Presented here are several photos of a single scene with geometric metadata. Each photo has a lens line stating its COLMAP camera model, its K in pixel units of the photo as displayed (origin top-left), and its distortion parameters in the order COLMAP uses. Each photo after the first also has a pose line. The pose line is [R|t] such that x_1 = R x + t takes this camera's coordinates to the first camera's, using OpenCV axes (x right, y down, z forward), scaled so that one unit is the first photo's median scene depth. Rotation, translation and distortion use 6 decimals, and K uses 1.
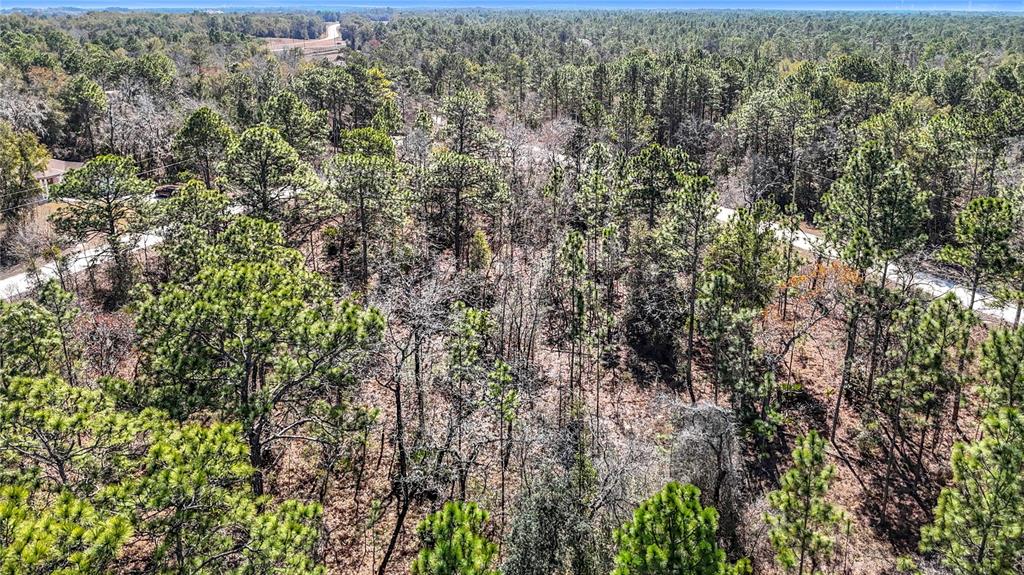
lens RADIAL K [[748.5, 0, 512.0], [0, 748.5, 287.5], [0, 0, 1]] dist [0.027024, 0.002755]
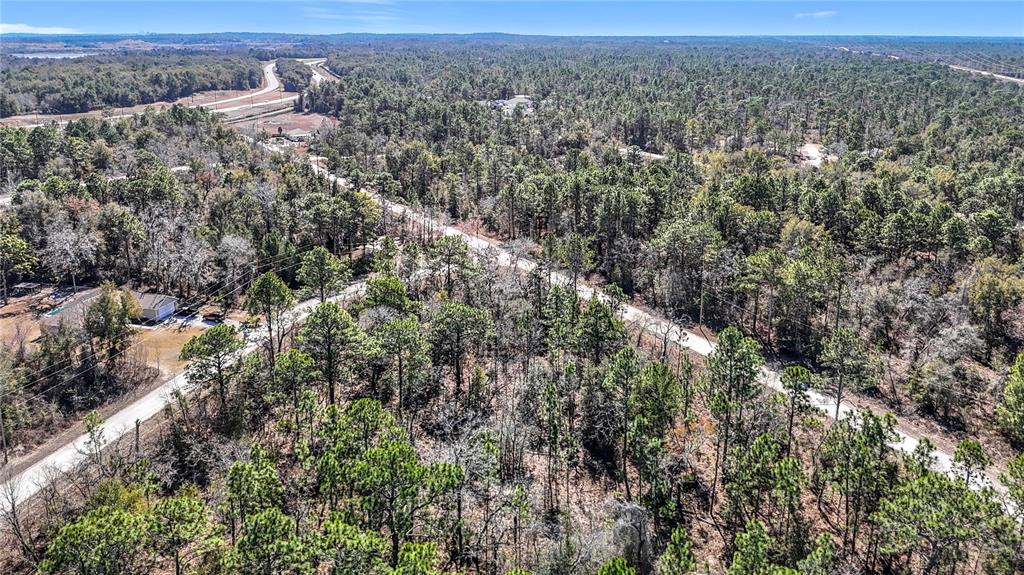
lens RADIAL K [[760.8, 0, 513.2], [0, 760.8, 305.8], [0, 0, 1]] dist [0.065636, -0.055266]
pose [[0.996534, -0.018806, 0.081032, -0.108134], [0.020319, 0.999633, -0.017896, -0.188955], [-0.080666, 0.019481, 0.996551, -0.529497]]
